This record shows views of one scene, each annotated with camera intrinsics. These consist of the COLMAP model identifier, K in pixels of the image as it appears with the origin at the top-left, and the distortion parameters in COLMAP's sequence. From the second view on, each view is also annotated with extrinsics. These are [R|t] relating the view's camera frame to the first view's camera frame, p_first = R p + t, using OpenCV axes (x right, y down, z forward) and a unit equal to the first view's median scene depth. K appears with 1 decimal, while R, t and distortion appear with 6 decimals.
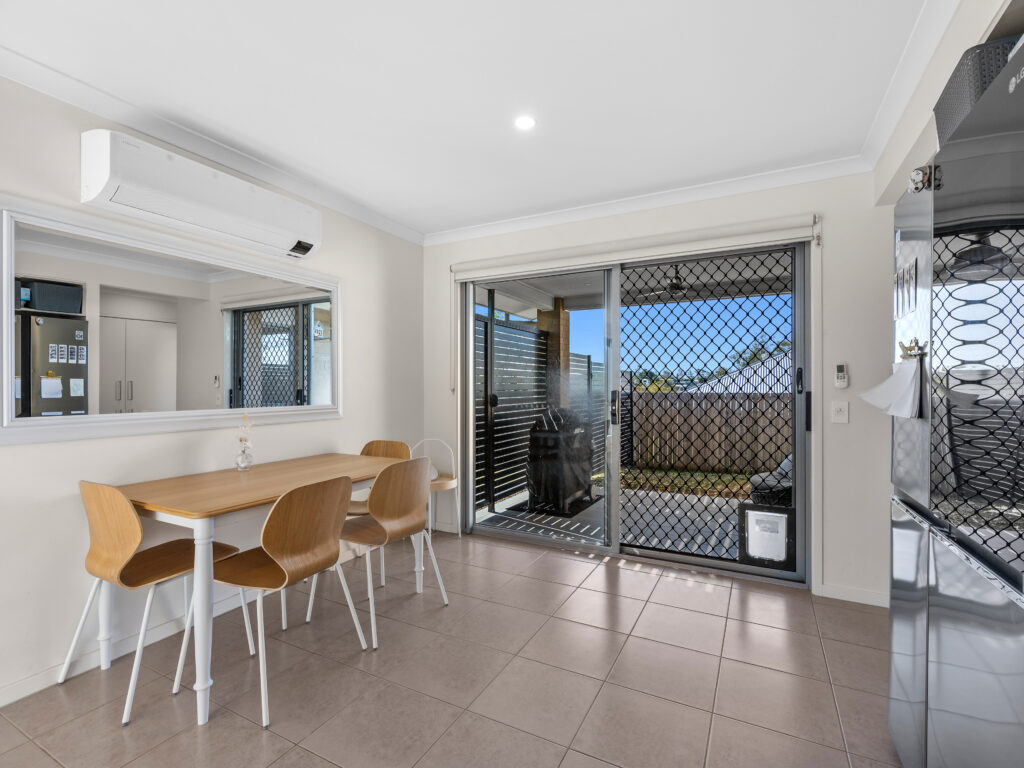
lens RADIAL K [[465.1, 0, 512.3], [0, 465.1, 384.8], [0, 0, 1]] dist [0.002627, 0.000171]
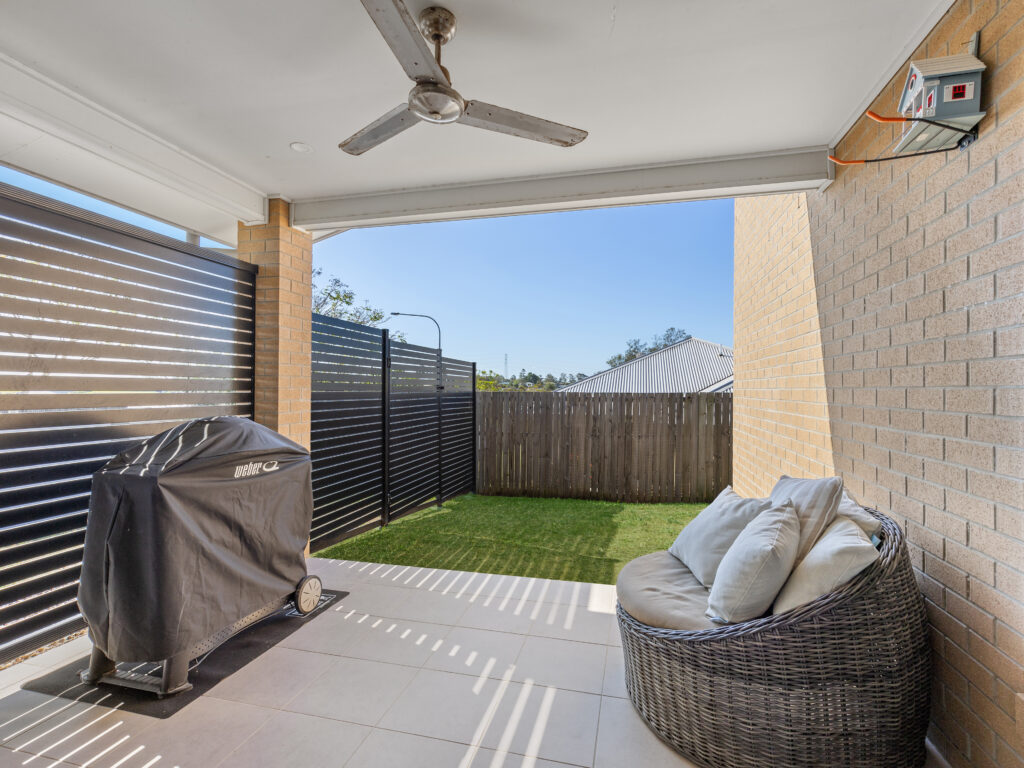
lens RADIAL K [[465.1, 0, 515.7], [0, 465.1, 388.0], [0, 0, 1]] dist [0.002627, 0.000171]
pose [[0.971277, 0.014972, 0.237482, 0.233849], [-0.015124, 0.999885, -0.001181, 0.015691], [-0.237472, -0.002444, 0.971391, 0.442027]]
